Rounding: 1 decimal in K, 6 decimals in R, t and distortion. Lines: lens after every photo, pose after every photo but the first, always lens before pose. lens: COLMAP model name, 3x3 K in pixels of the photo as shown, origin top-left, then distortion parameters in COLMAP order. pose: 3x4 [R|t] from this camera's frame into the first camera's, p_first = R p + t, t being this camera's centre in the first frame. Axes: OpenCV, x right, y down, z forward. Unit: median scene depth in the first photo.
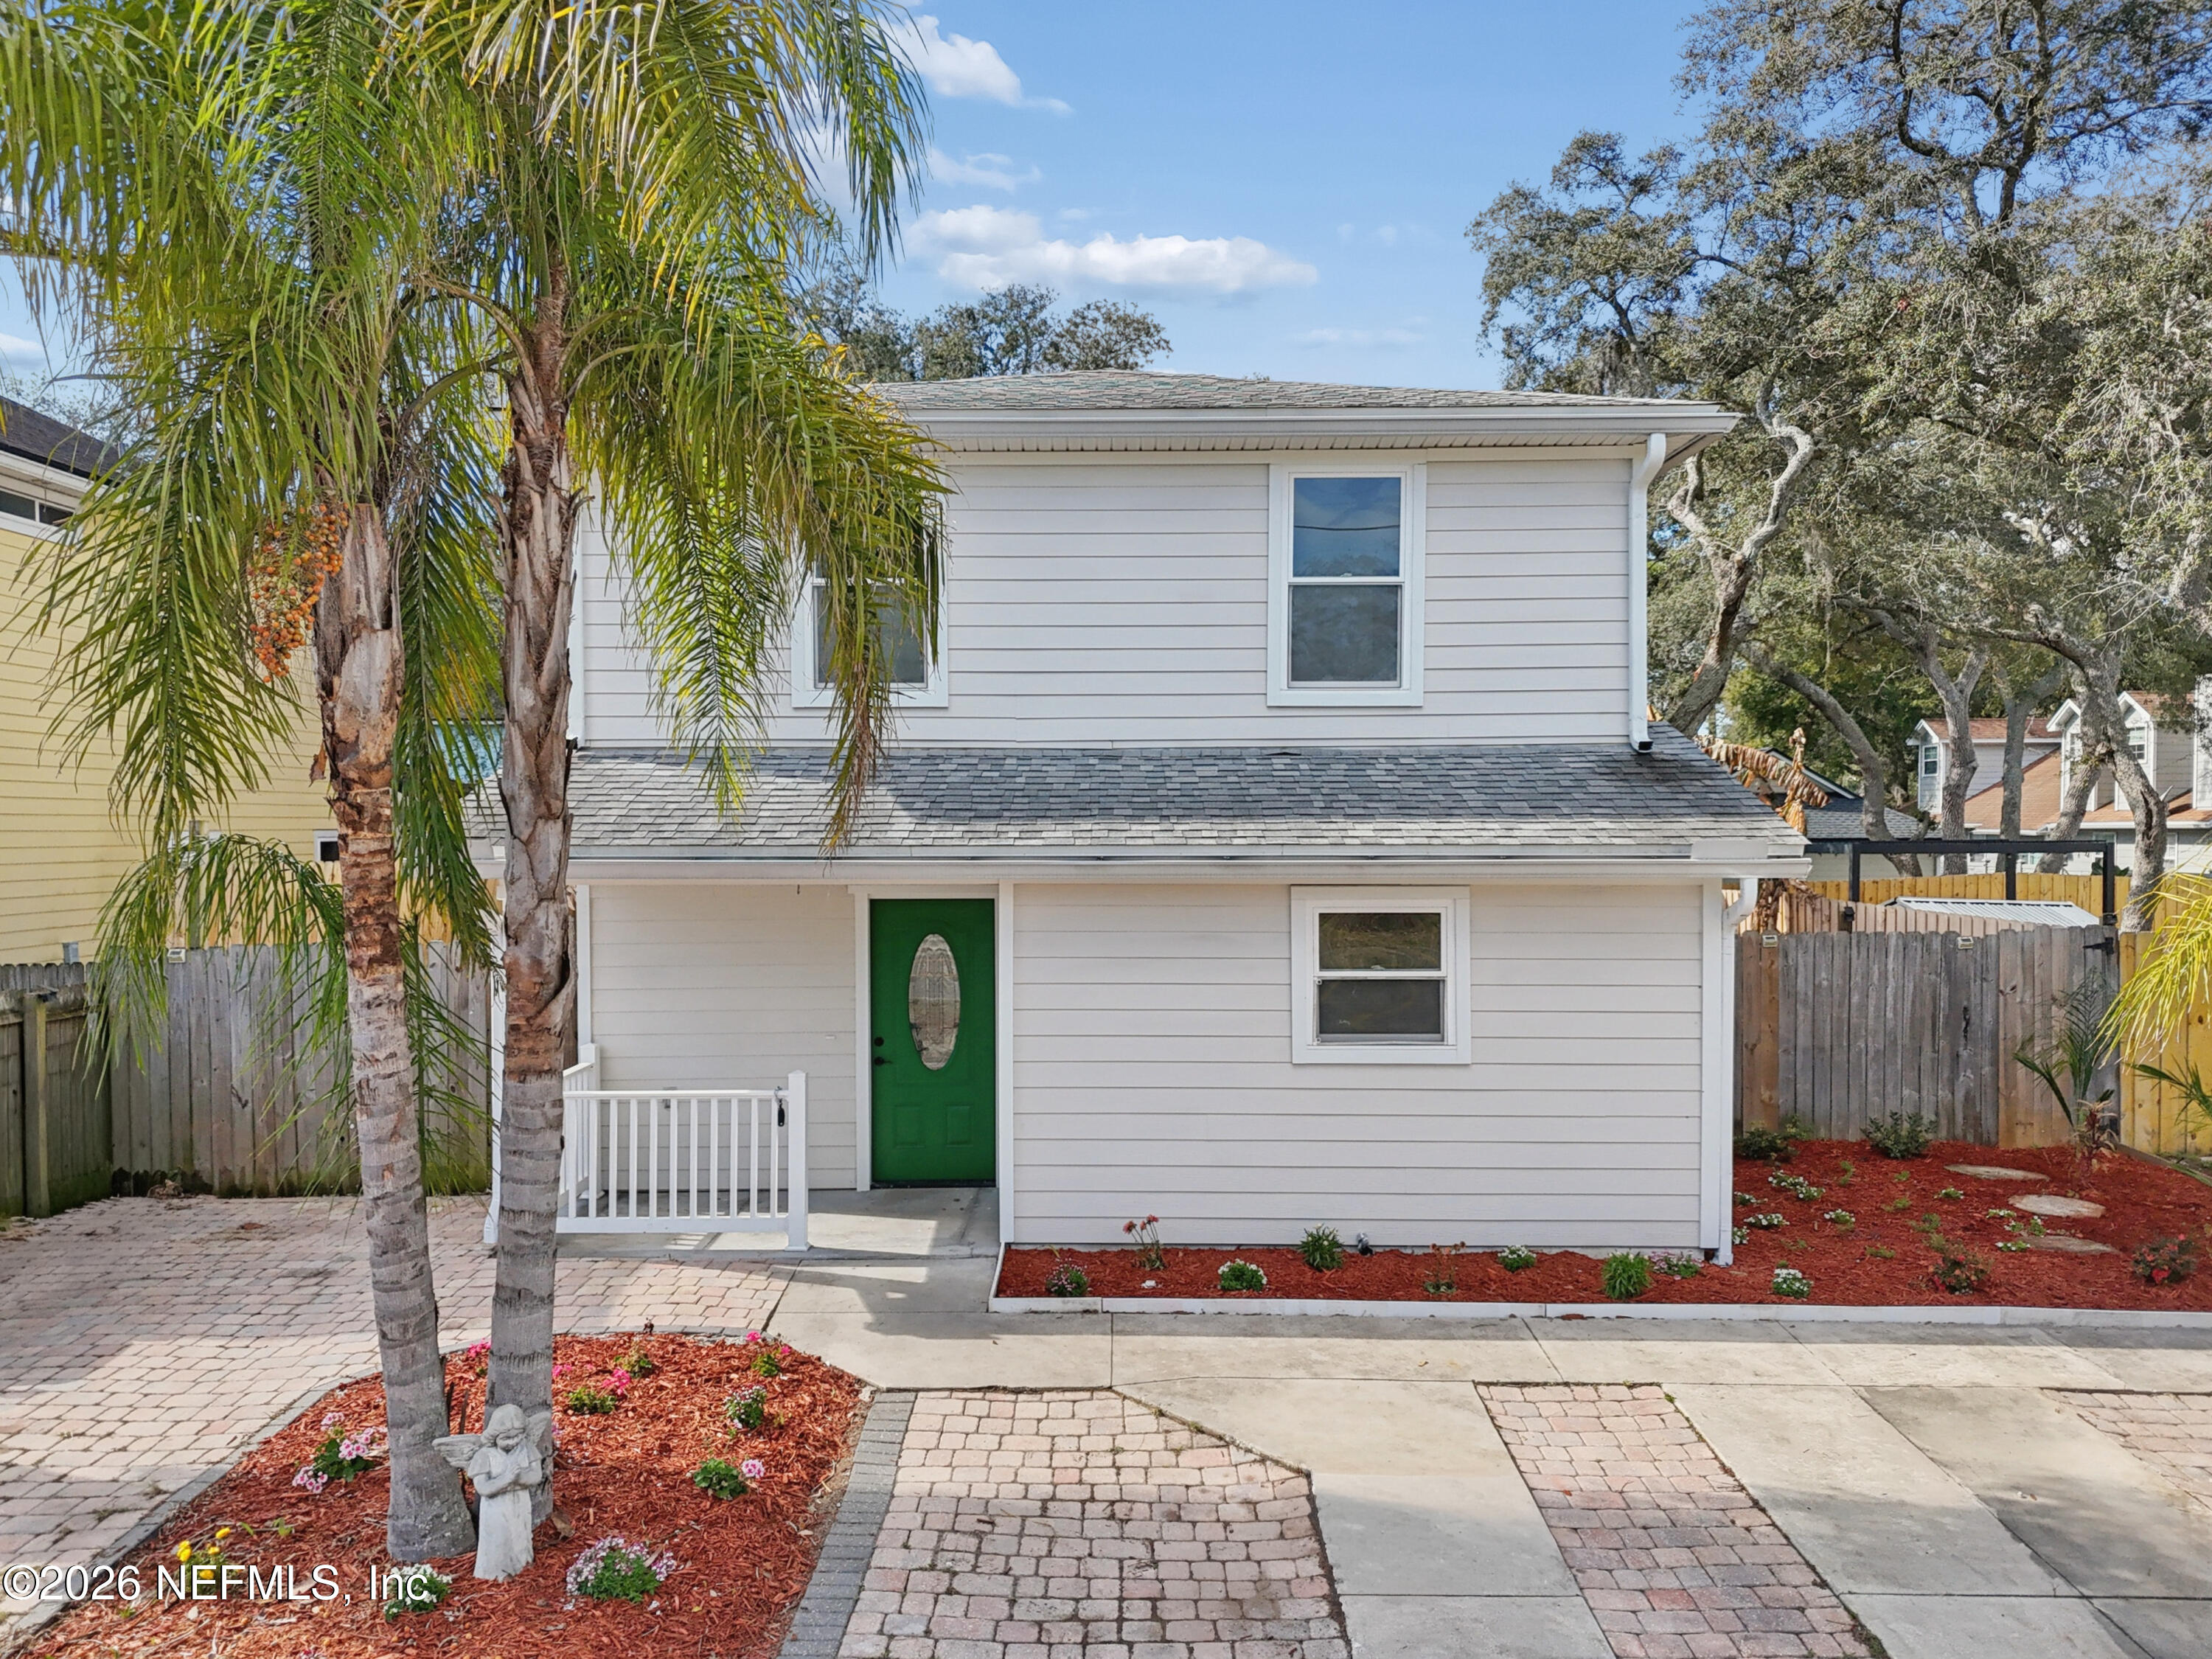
lens RADIAL K [[1604.7, 0, 1106.0], [0, 1604.7, 829.5], [0, 0, 1]] dist [0.113799, -0.117419]
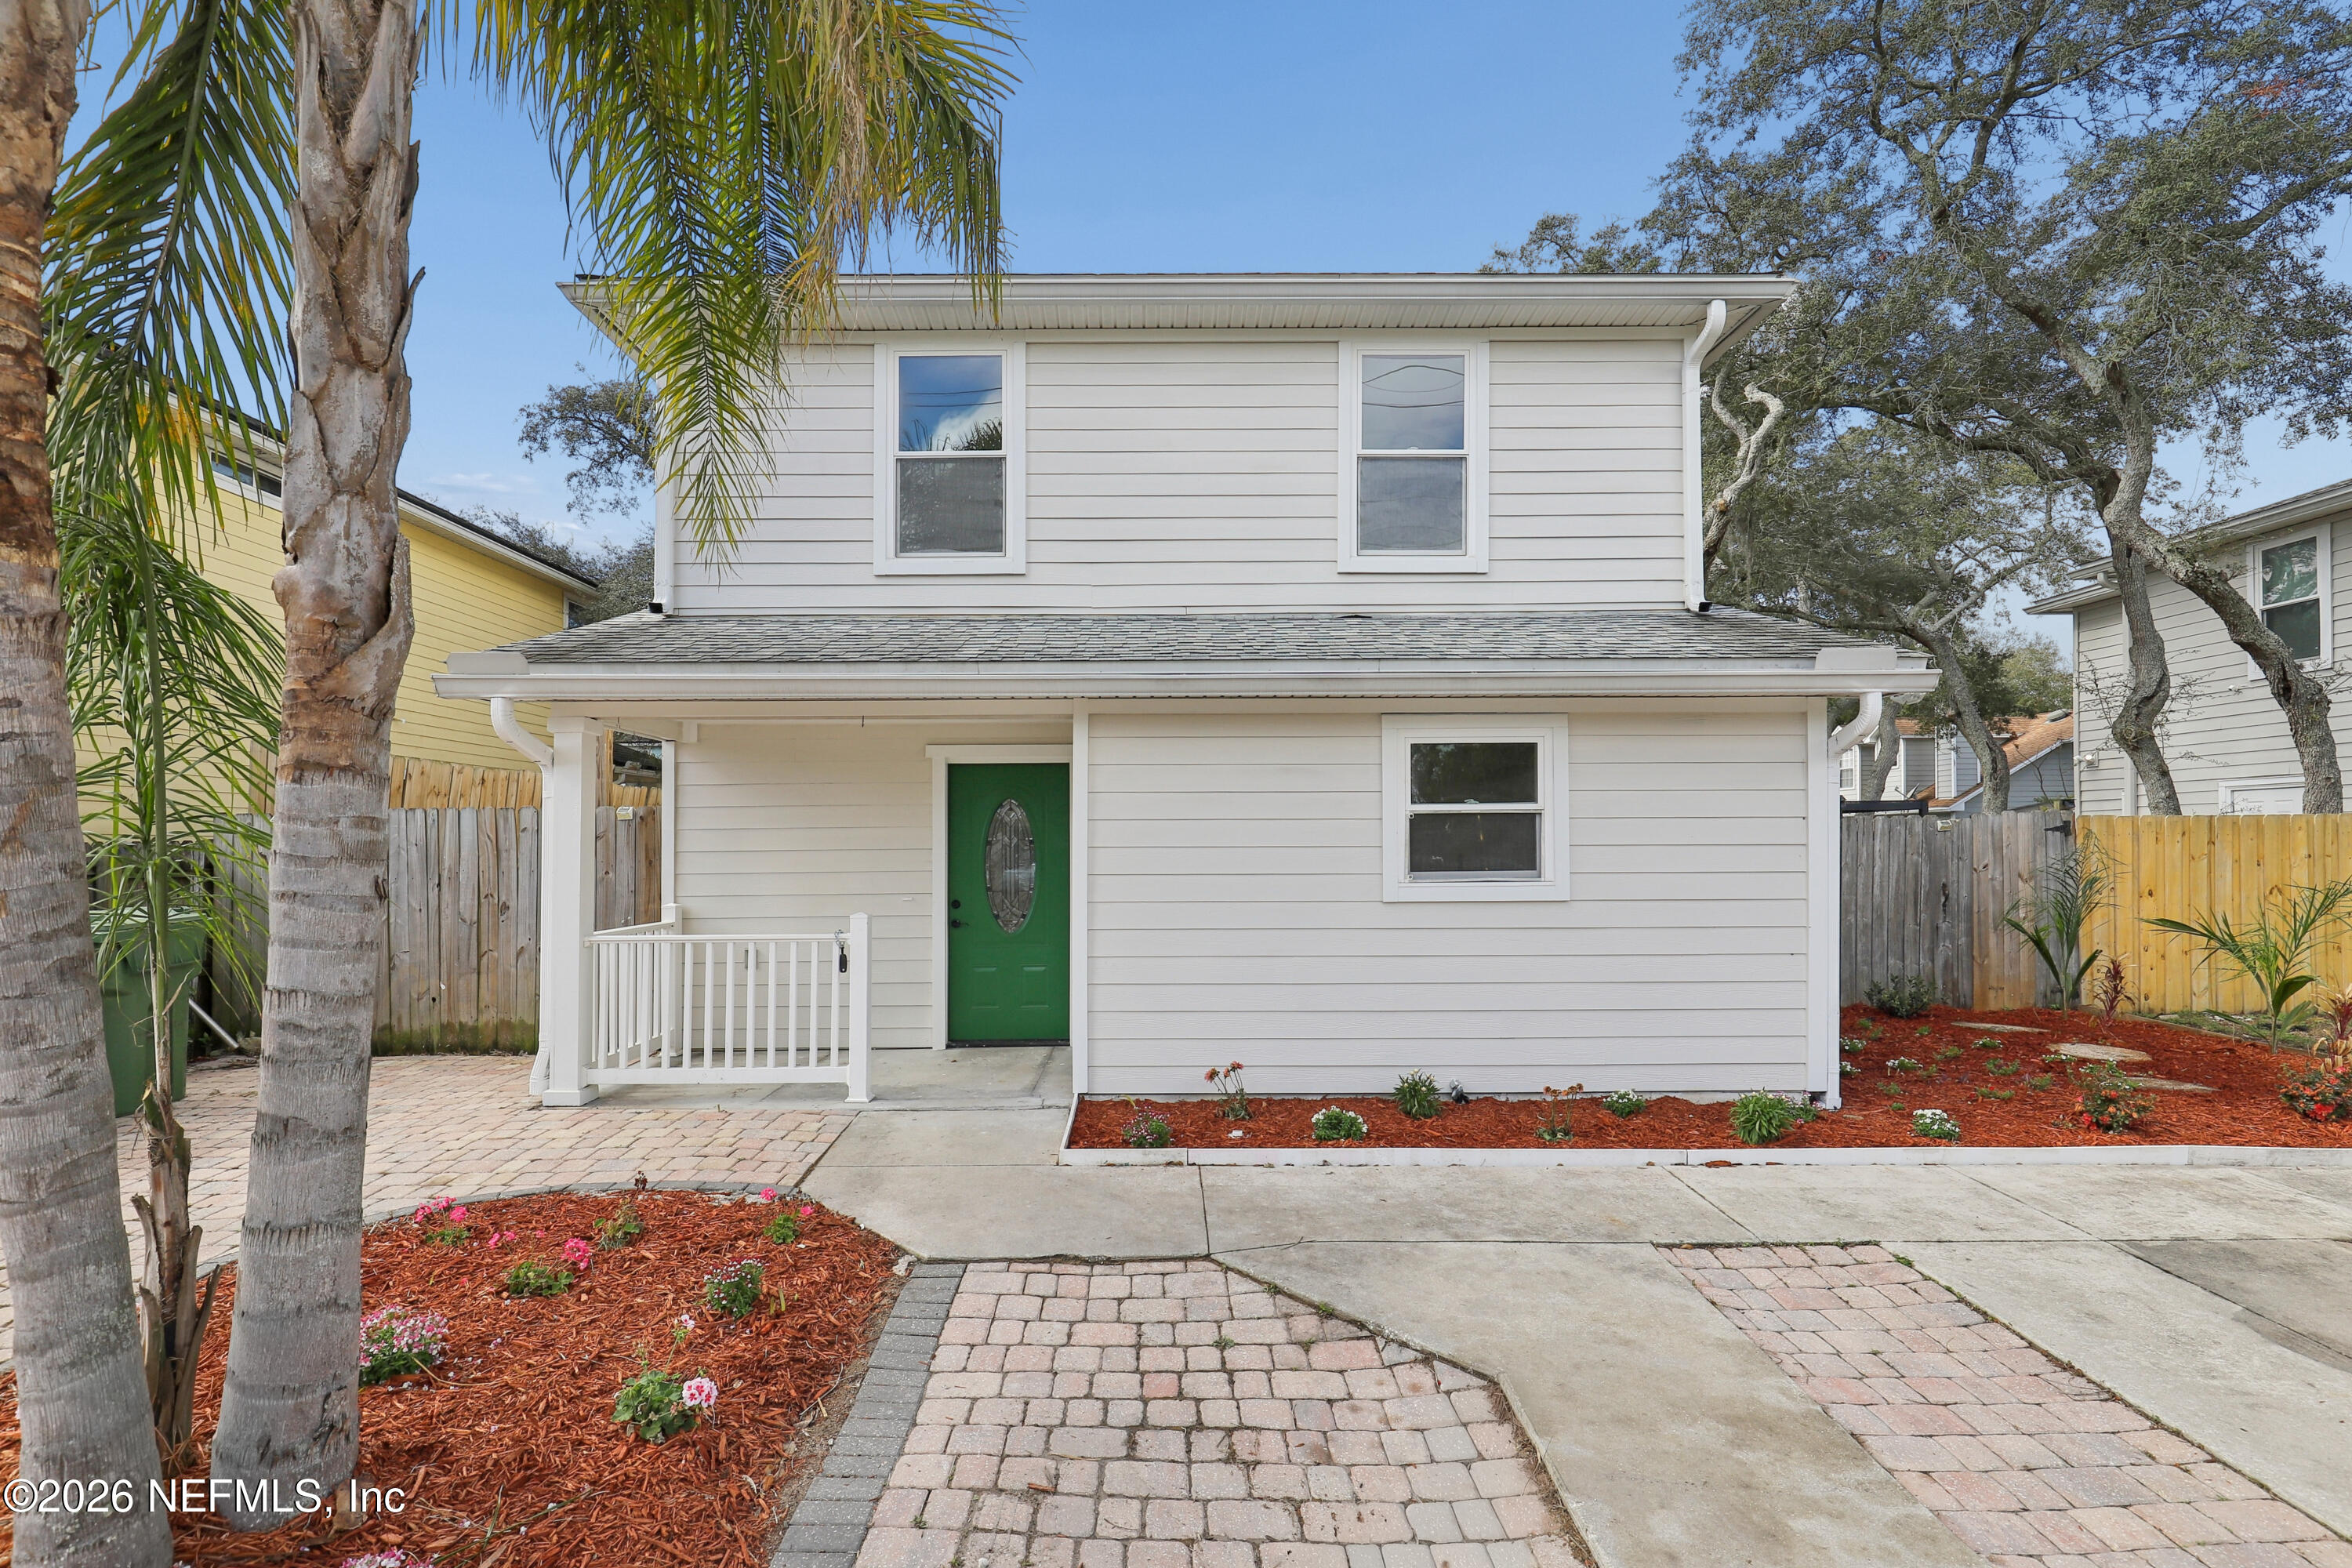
lens RADIAL K [[1087.5, 0, 1185.6], [0, 1087.5, 794.2], [0, 0, 1]] dist [0.018635, -0.006128]
pose [[0.999462, 0.004377, 0.032515, -0.023491], [-0.002855, 0.998904, -0.046721, 0.122724], [-0.032684, 0.046603, 0.998379, 0.393218]]
